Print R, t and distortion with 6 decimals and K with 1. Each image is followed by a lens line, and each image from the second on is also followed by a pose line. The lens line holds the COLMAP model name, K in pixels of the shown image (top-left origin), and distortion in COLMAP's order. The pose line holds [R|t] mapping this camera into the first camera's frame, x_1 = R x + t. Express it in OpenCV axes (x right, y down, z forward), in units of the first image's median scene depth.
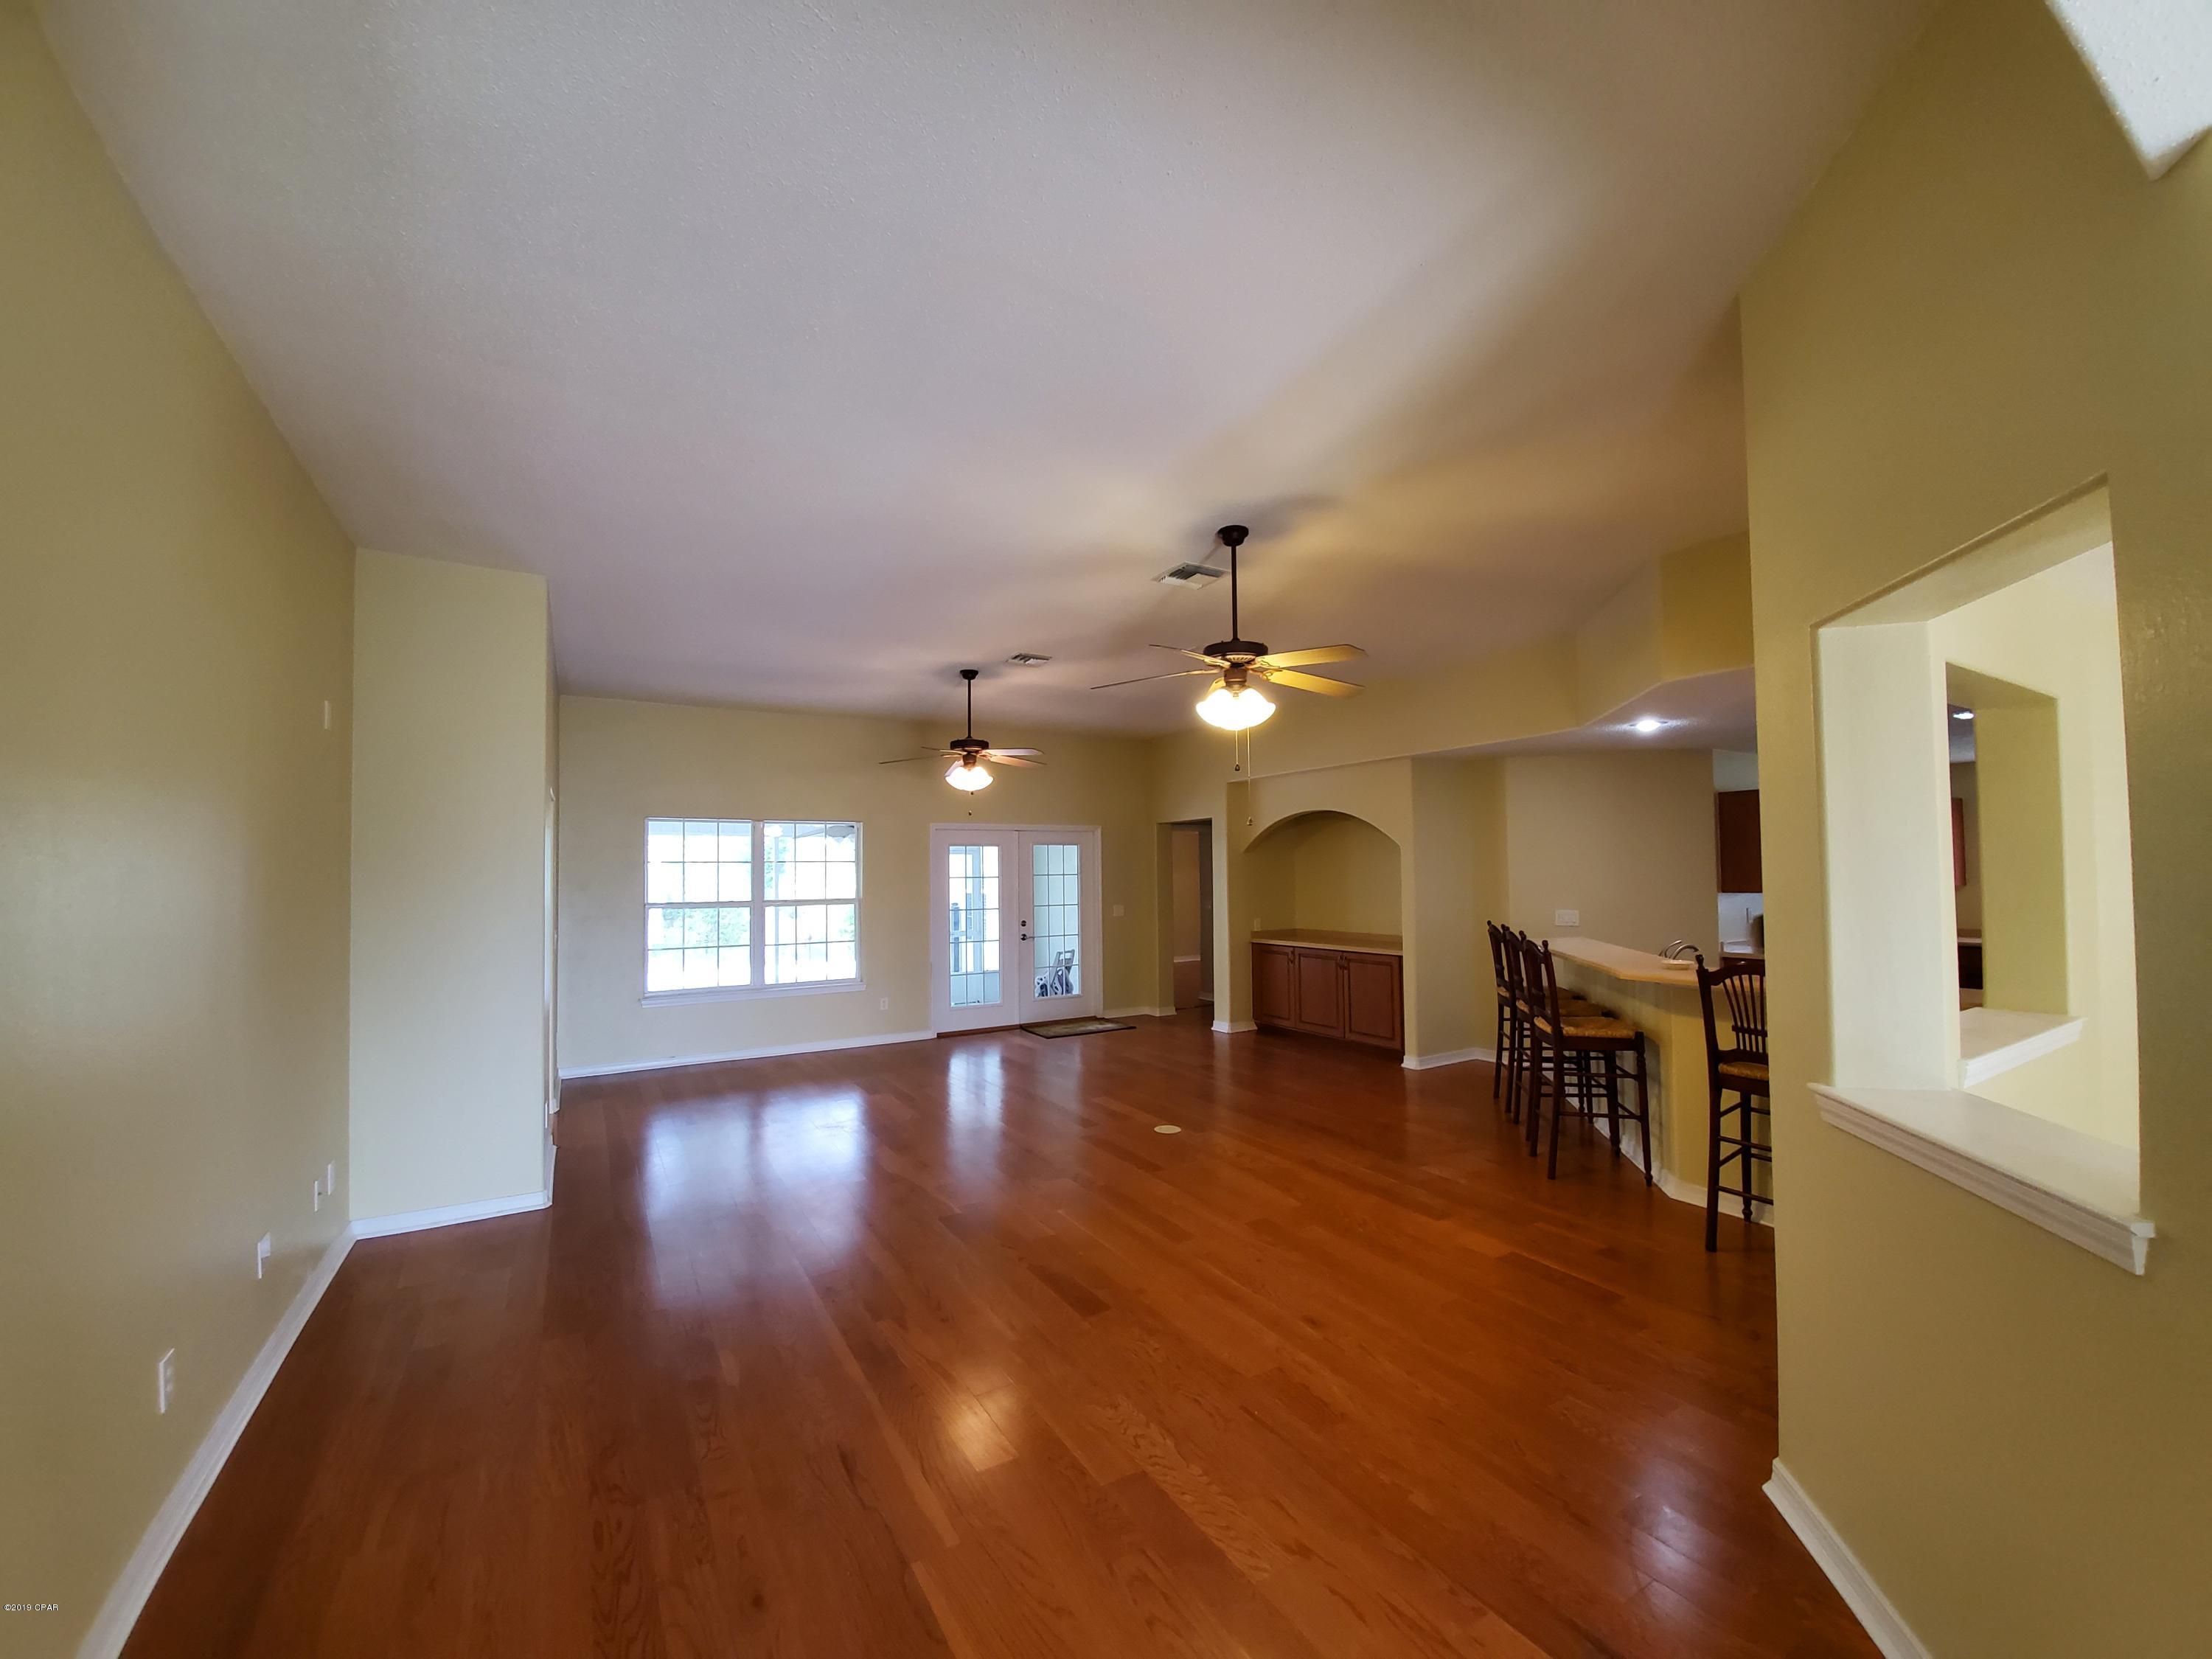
lens RADIAL K [[876.9, 0, 1098.1], [0, 876.9, 846.1], [0, 0, 1]] dist [-0.007952, -0.004983]
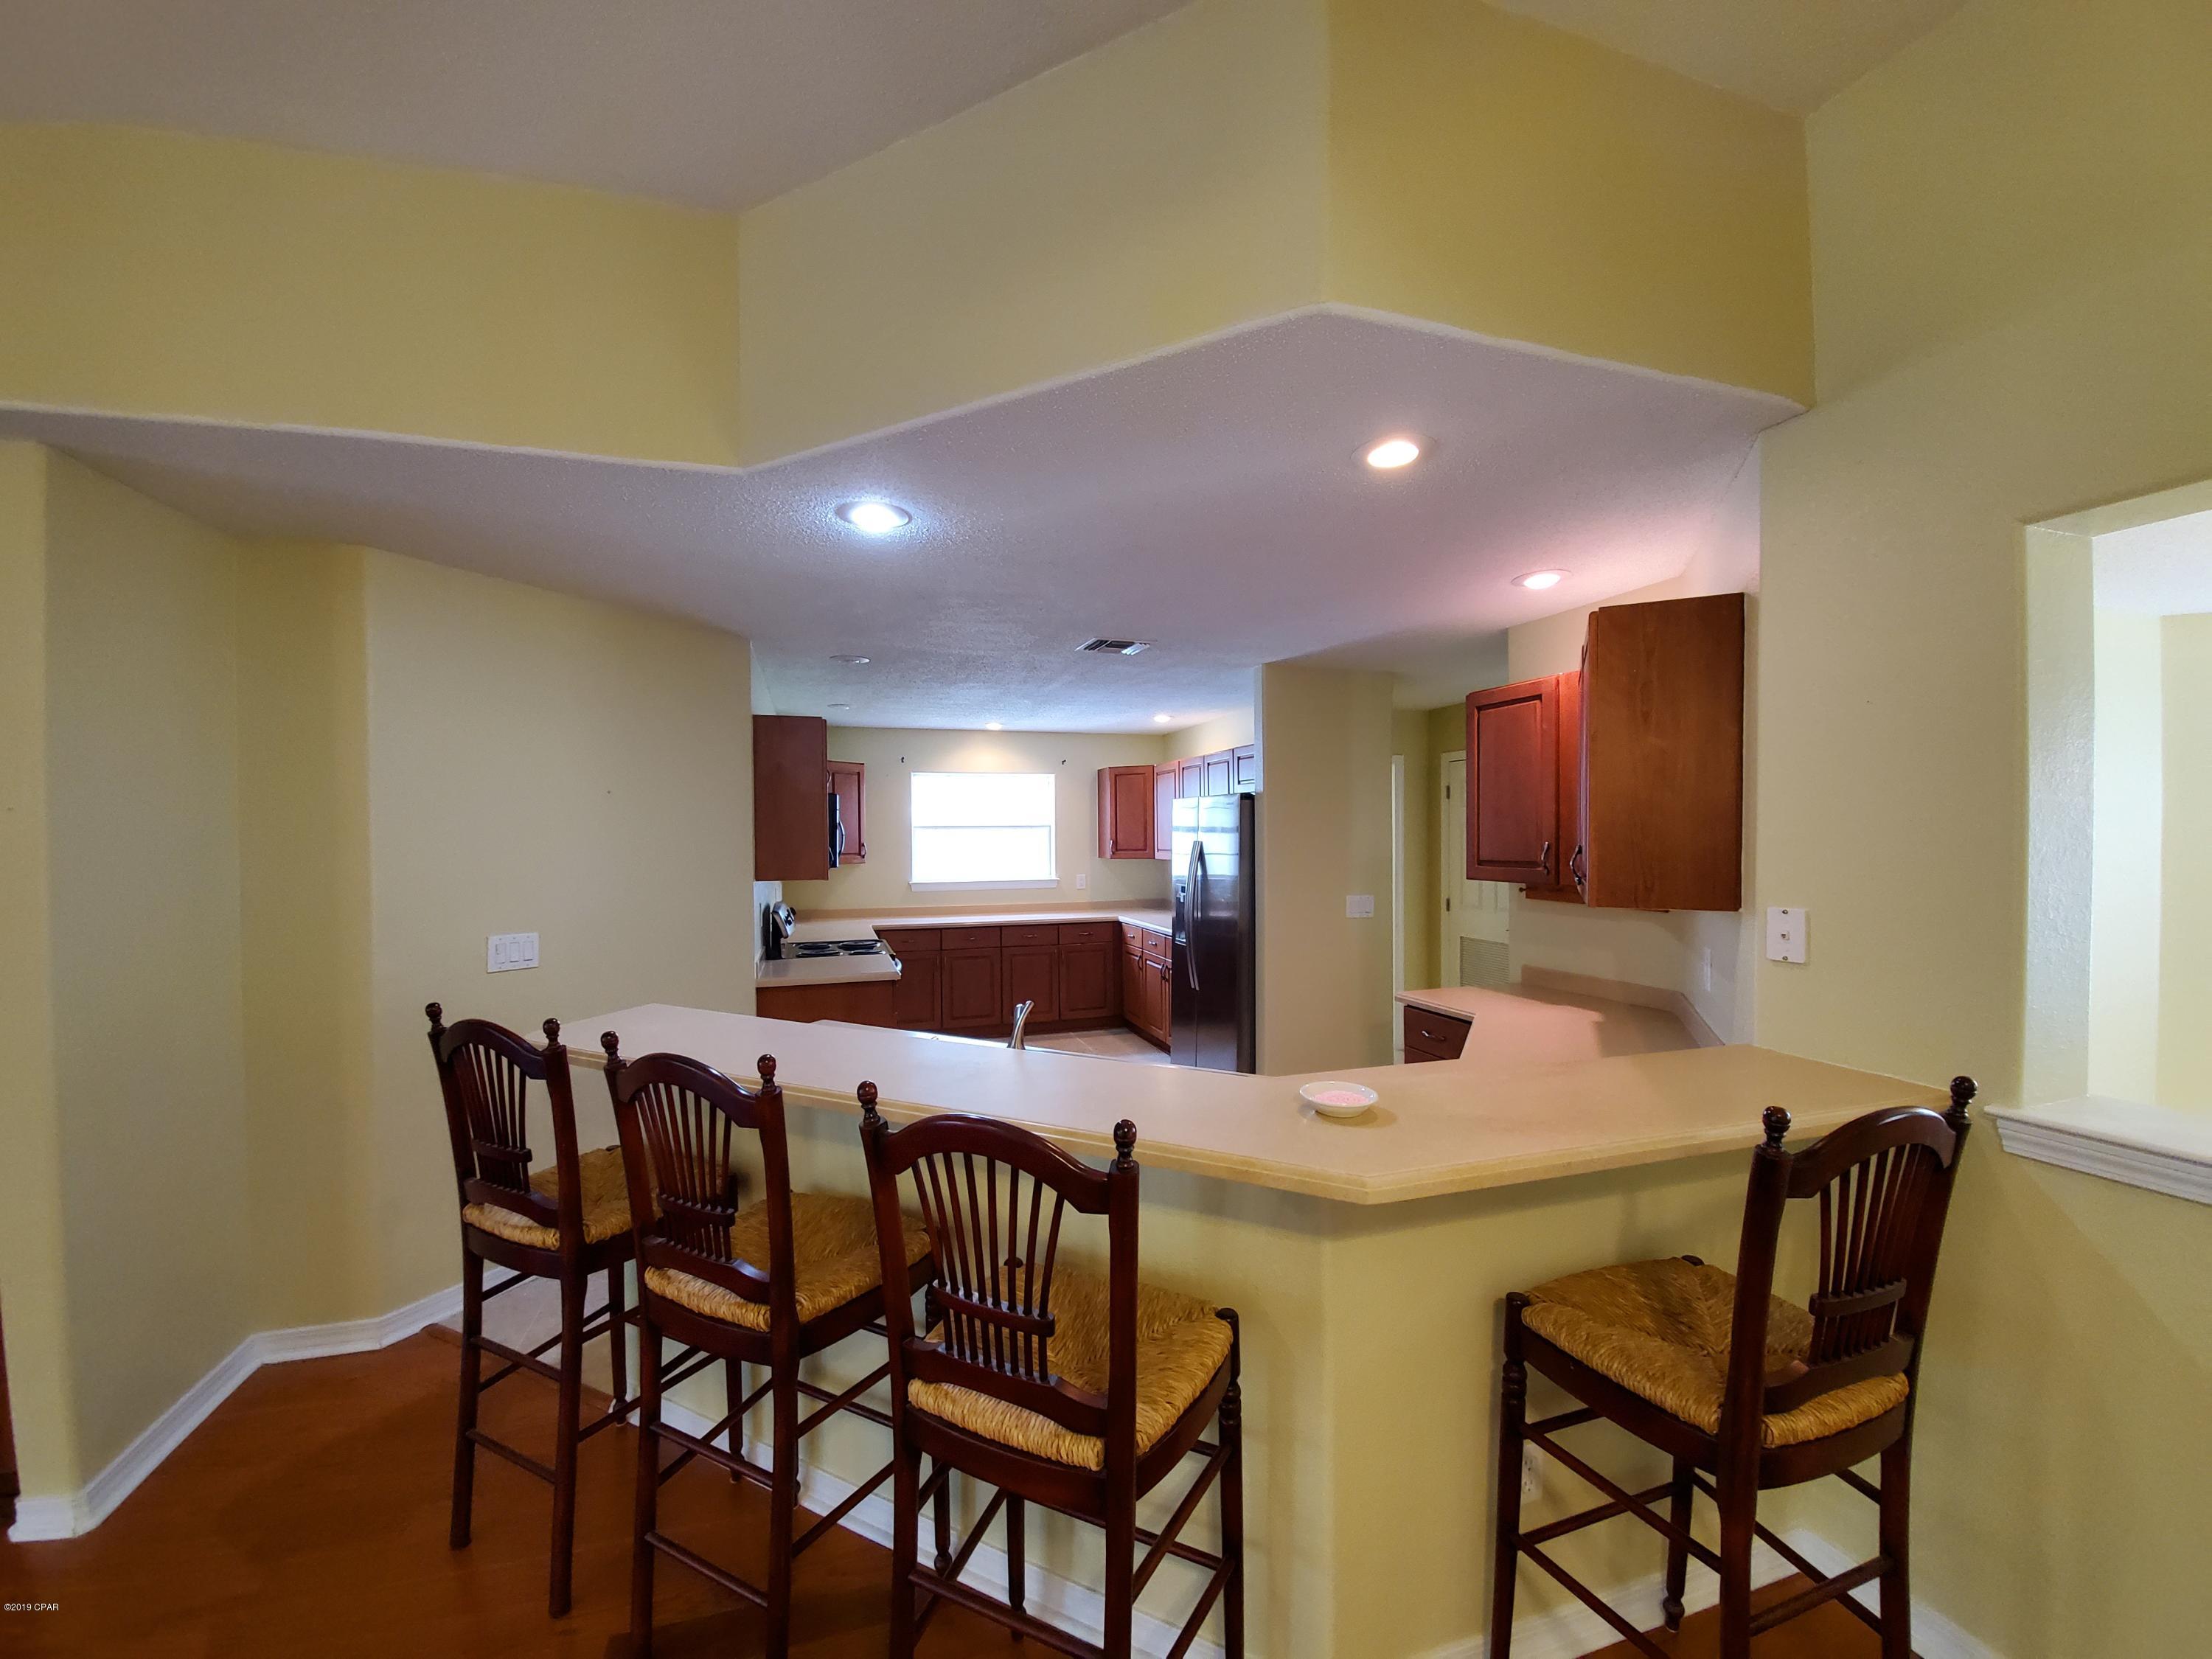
lens RADIAL K [[876.9, 0, 1097.1], [0, 876.9, 850.8], [0, 0, 1]] dist [-0.007952, -0.004983]
pose [[0.225780, -0.006228, 0.974158, 0.170232], [-0.026578, 0.999568, 0.012551, 0.018340], [-0.973816, -0.028725, 0.225517, 0.605835]]
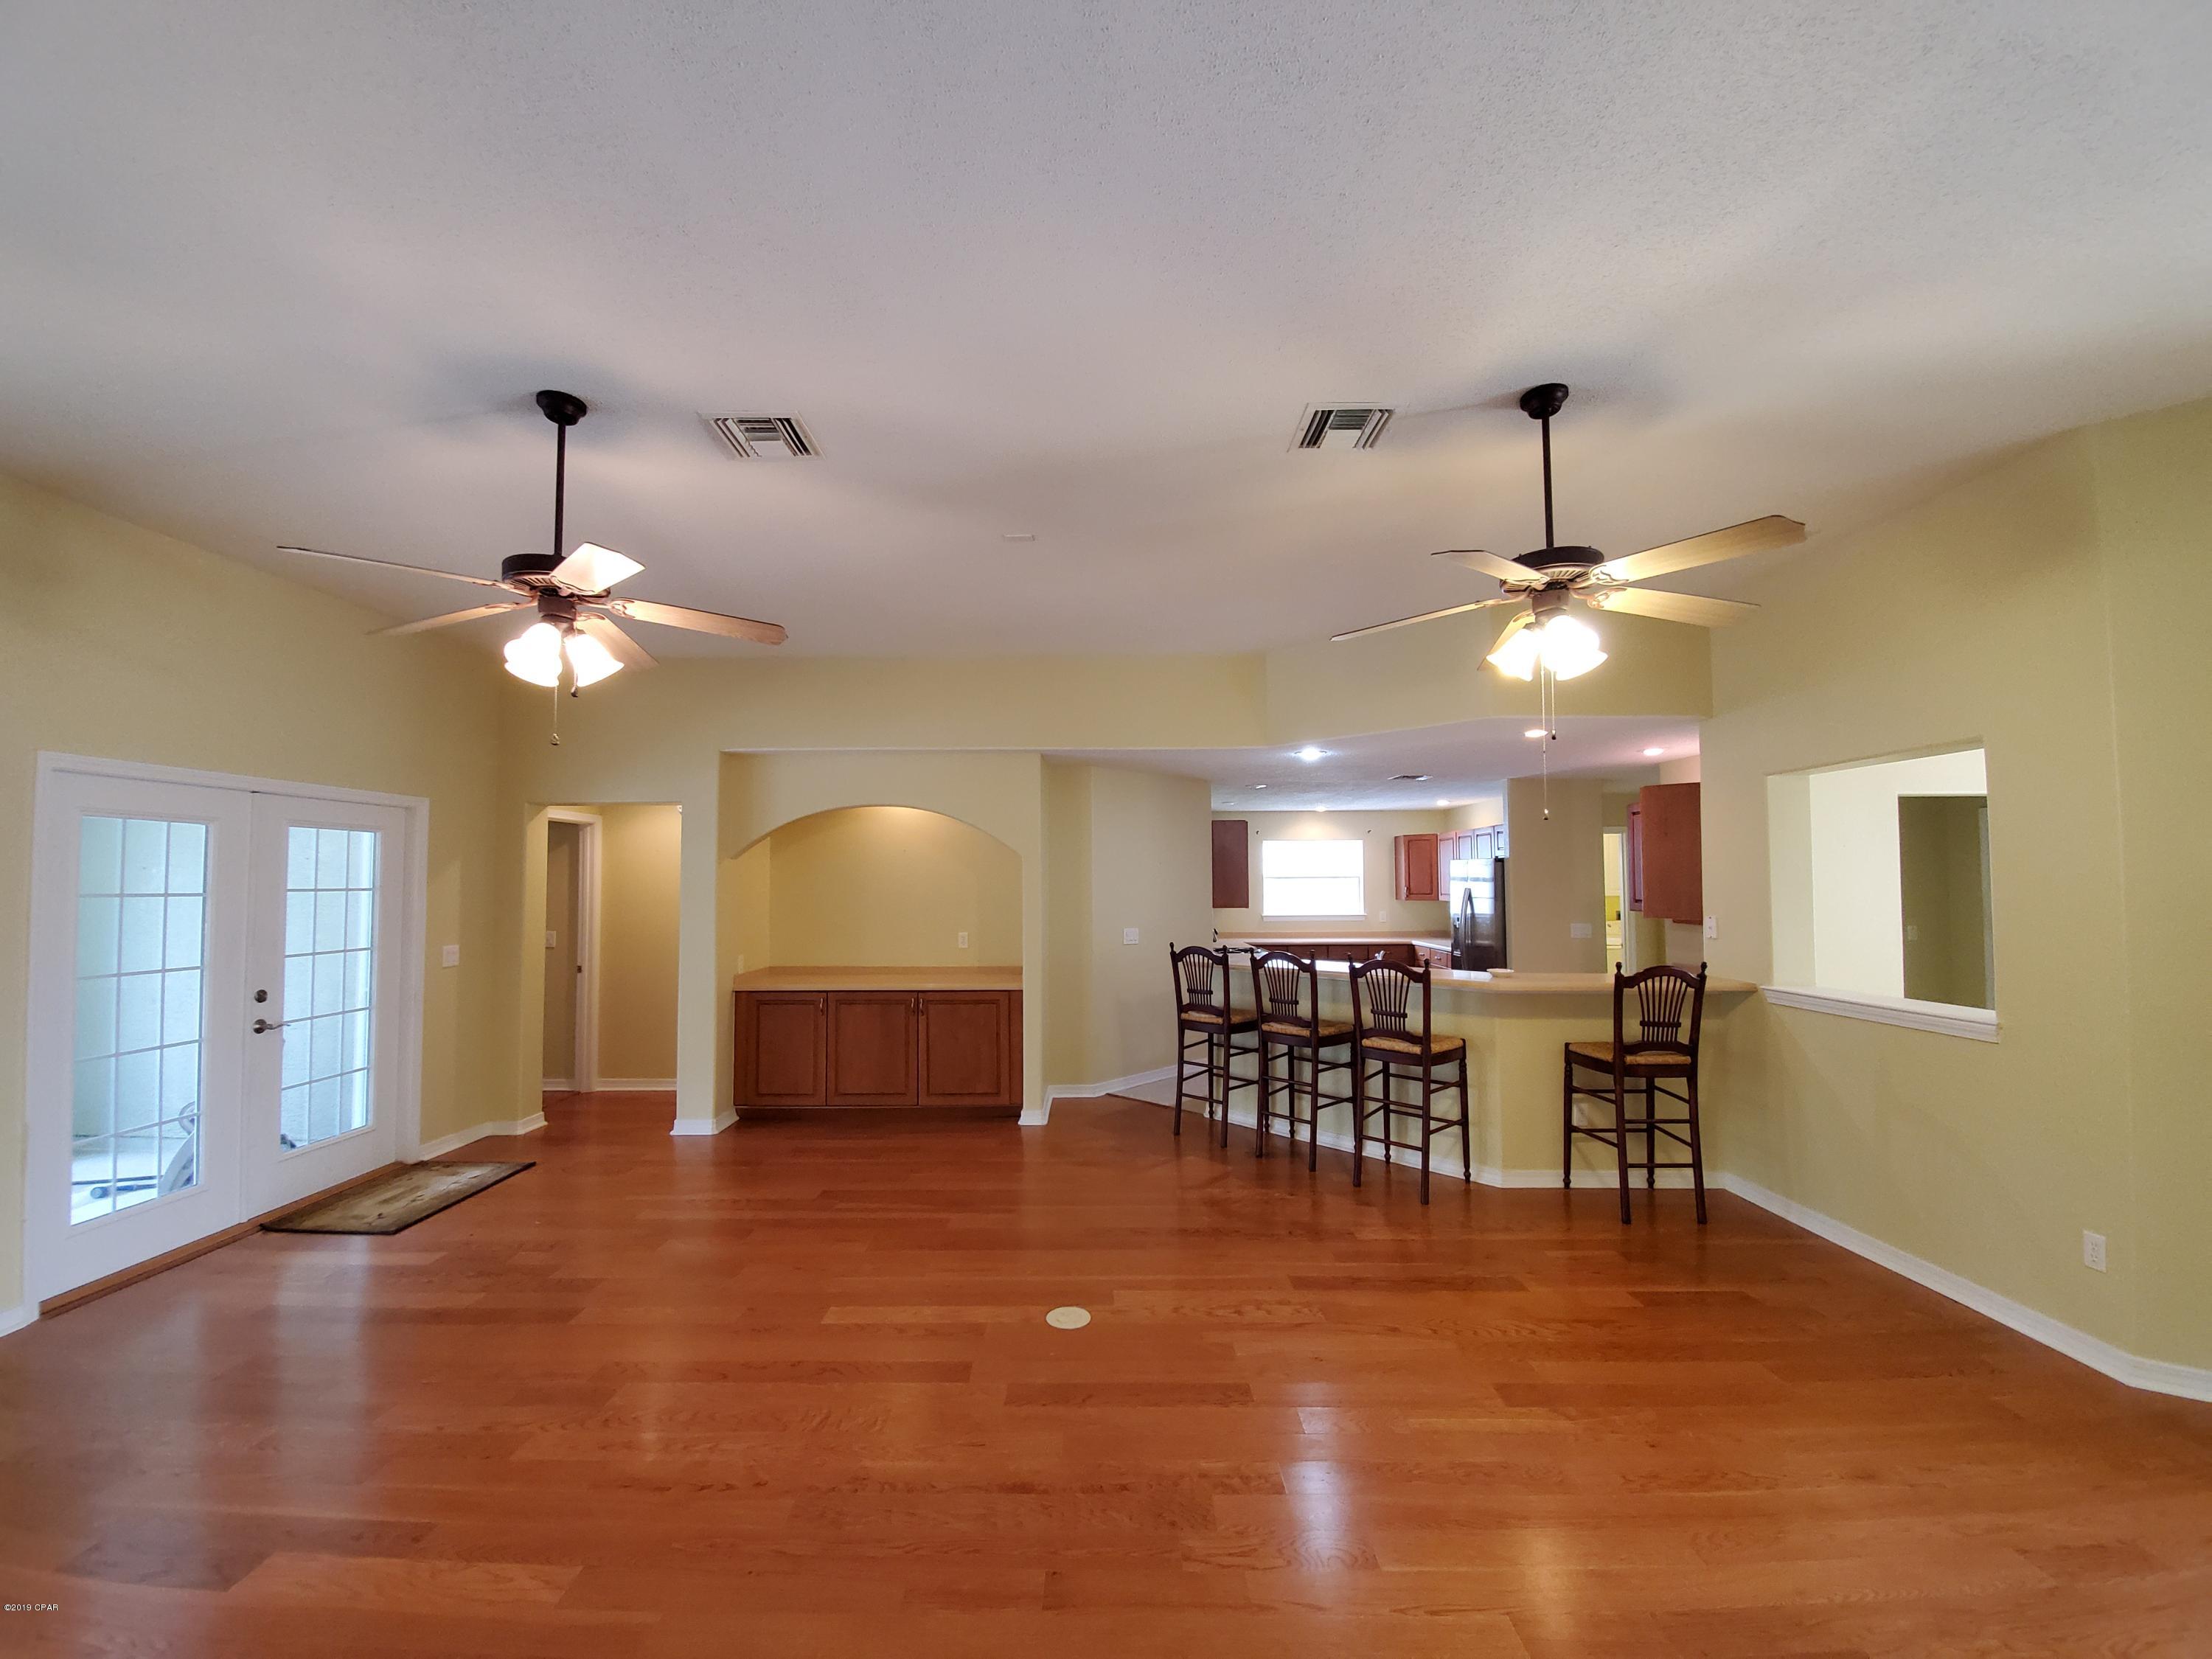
lens RADIAL K [[876.9, 0, 1089.7], [0, 876.9, 851.9], [0, 0, 1]] dist [-0.007952, -0.004983]
pose [[0.517307, 0.040295, 0.854851, -0.330638], [-0.029471, 0.999137, -0.029262, 0.017949], [-0.855292, -0.010055, 0.518048, 0.519467]]
